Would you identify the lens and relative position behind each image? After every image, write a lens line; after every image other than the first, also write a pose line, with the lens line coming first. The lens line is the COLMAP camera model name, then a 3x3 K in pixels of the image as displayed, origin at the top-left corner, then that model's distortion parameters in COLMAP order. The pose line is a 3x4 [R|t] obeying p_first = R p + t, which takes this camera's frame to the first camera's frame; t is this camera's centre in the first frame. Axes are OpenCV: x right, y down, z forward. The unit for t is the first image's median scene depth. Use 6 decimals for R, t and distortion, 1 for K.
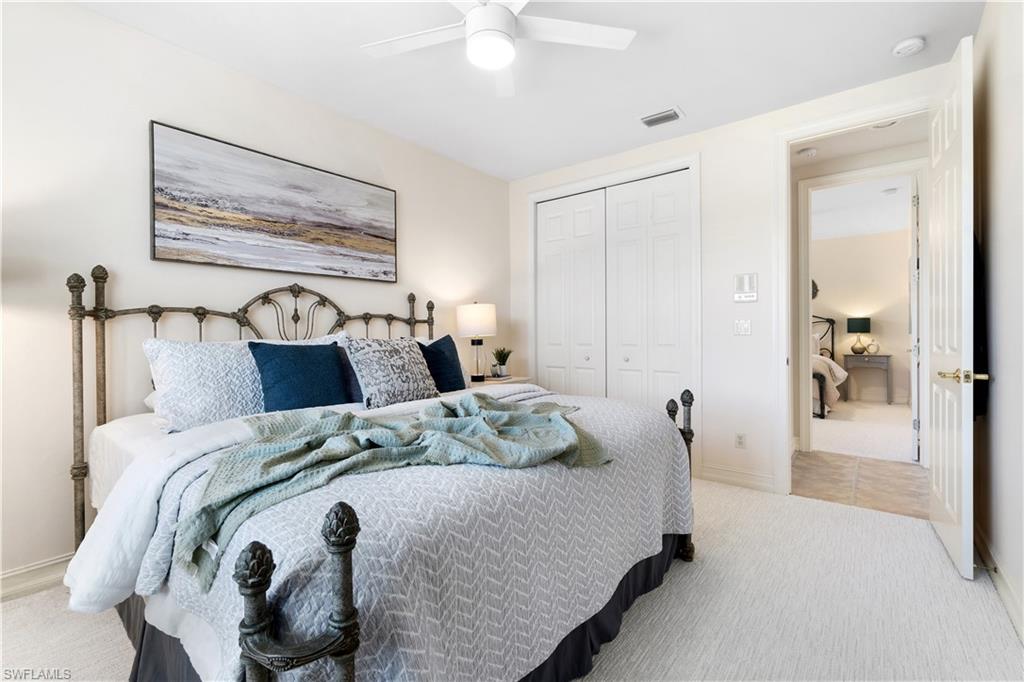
lens RADIAL K [[444.5, 0, 509.1], [0, 444.5, 336.1], [0, 0, 1]] dist [-0.008609, 0.002677]
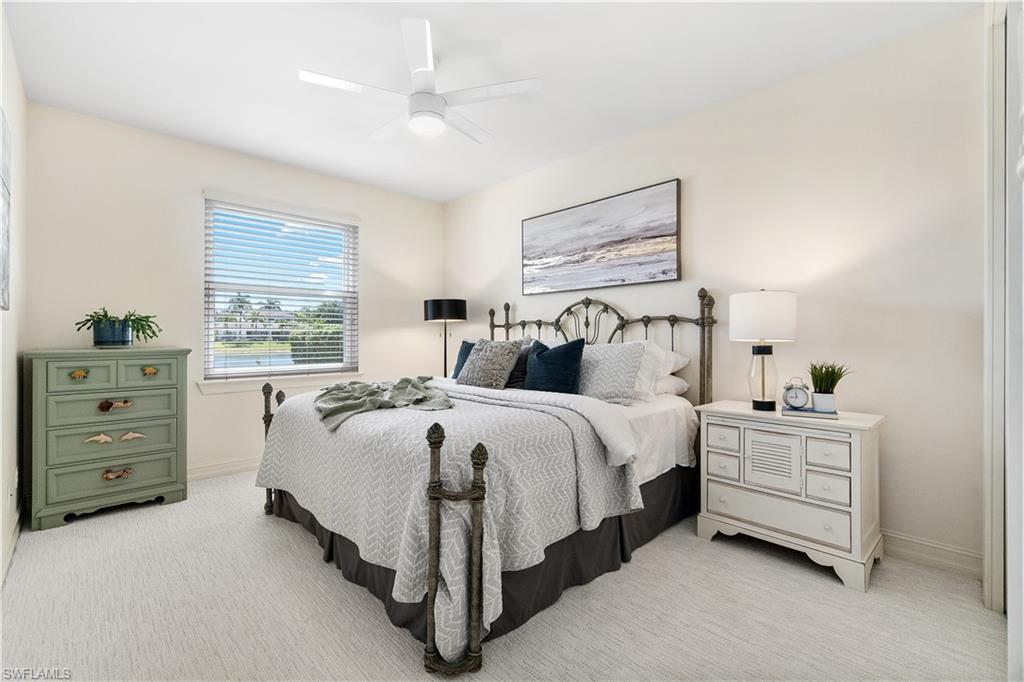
lens RADIAL K [[444.5, 0, 508.5], [0, 444.5, 337.5], [0, 0, 1]] dist [-0.008609, 0.002677]
pose [[-0.124050, 0.007154, -0.992250, 0.790533], [-0.006558, 0.999946, 0.008029, -0.009829], [0.992254, 0.007503, -0.123996, 0.892030]]
